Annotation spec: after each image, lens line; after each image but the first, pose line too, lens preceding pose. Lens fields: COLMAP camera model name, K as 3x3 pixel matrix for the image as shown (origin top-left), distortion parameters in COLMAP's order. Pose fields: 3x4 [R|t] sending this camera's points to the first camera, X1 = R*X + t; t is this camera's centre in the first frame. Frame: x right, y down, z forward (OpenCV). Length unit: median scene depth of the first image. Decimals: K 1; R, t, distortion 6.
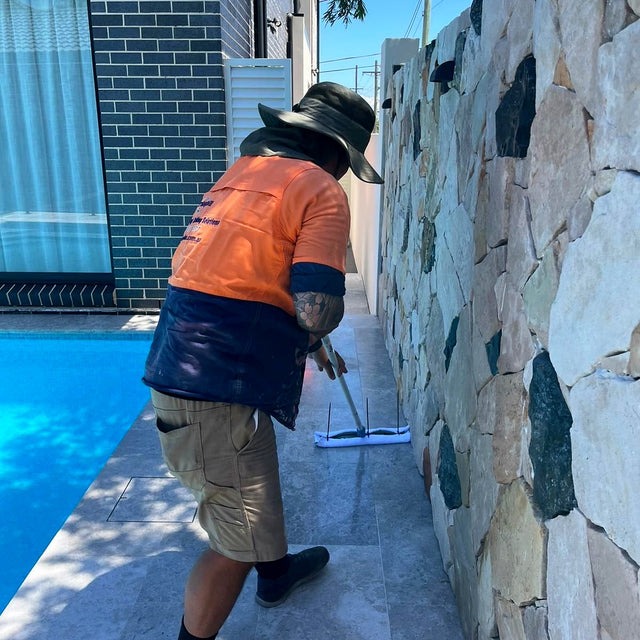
lens RADIAL K [[675.8, 0, 319.2], [0, 675.8, 335.2], [0, 0, 1]] dist [0.016852, 0.021117]
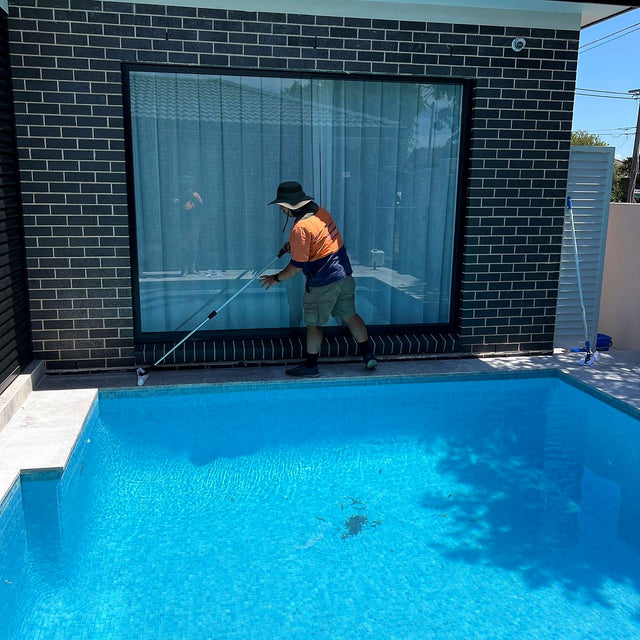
lens RADIAL K [[675.8, 0, 319.2], [0, 675.8, 335.2], [0, 0, 1]] dist [0.016852, 0.021117]
pose [[0.977411, -0.034711, 0.208479, -0.772483], [0.050905, 0.996045, -0.072820, 0.000931], [-0.205127, 0.081787, 0.975312, -0.071051]]
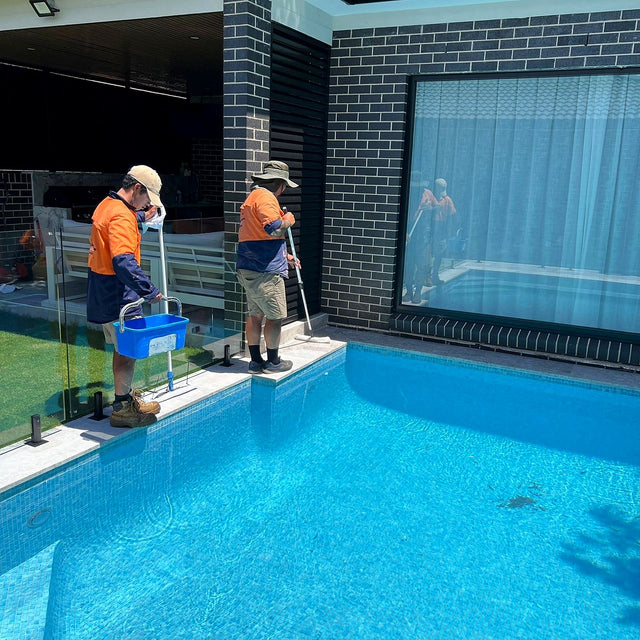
lens RADIAL K [[622.6, 0, 336.6], [0, 622.6, 327.0], [0, 0, 1]] dist [0.056806, -0.055797]
pose [[0.904964, 0.133773, -0.403912, -0.371610], [-0.161230, 0.986311, -0.034575, 0.009399], [0.393758, 0.096411, 0.914144, -0.088581]]
